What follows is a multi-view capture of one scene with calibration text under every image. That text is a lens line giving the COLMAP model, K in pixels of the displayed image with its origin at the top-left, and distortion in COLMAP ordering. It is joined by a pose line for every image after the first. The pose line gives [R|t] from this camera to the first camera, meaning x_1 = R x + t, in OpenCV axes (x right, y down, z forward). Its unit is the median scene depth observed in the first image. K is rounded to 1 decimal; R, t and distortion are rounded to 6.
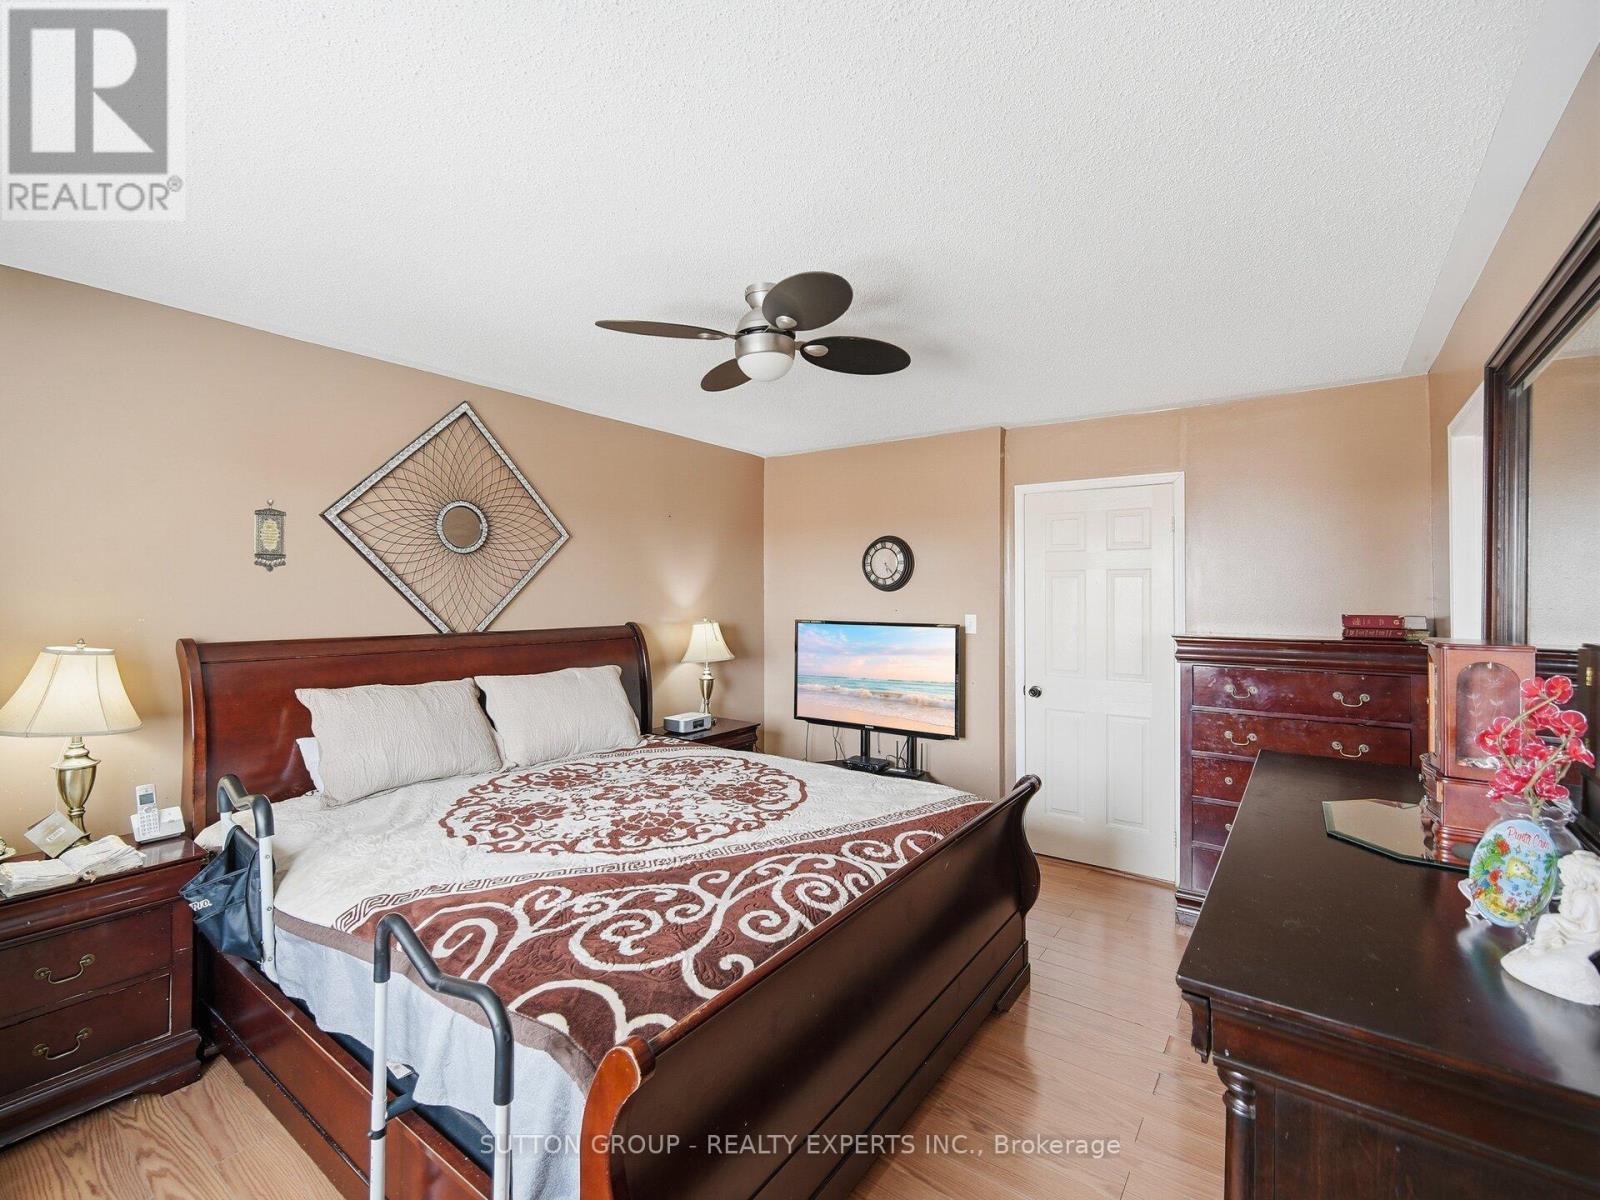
lens RADIAL K [[723.2, 0, 798.0], [0, 723.2, 597.2], [0, 0, 1]] dist [0.000596, 0.000277]
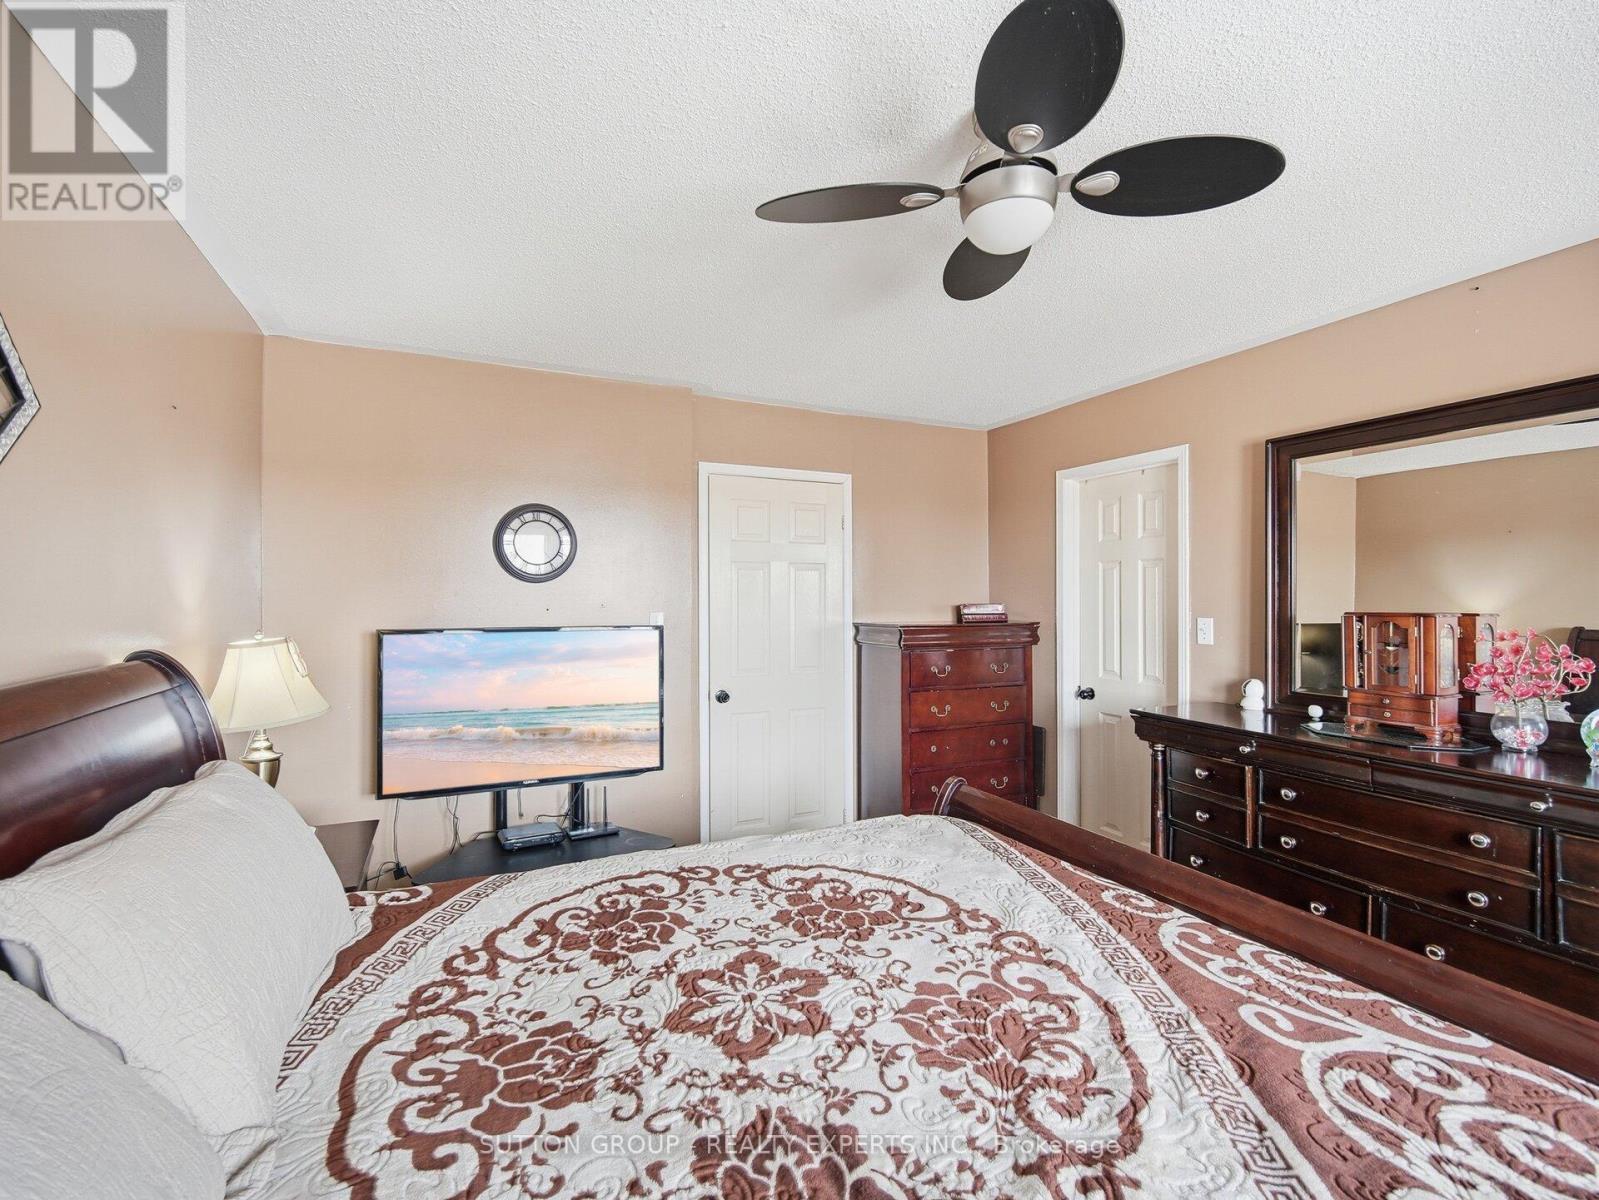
lens RADIAL K [[722.8, 0, 797.0], [0, 722.8, 593.3], [0, 0, 1]] dist [0.000596, 0.000277]
pose [[0.488040, -0.001481, 0.872820, -0.606571], [0.004836, 0.999988, -0.001008, 0.006561], [-0.872808, 0.004713, 0.488041, 0.729471]]
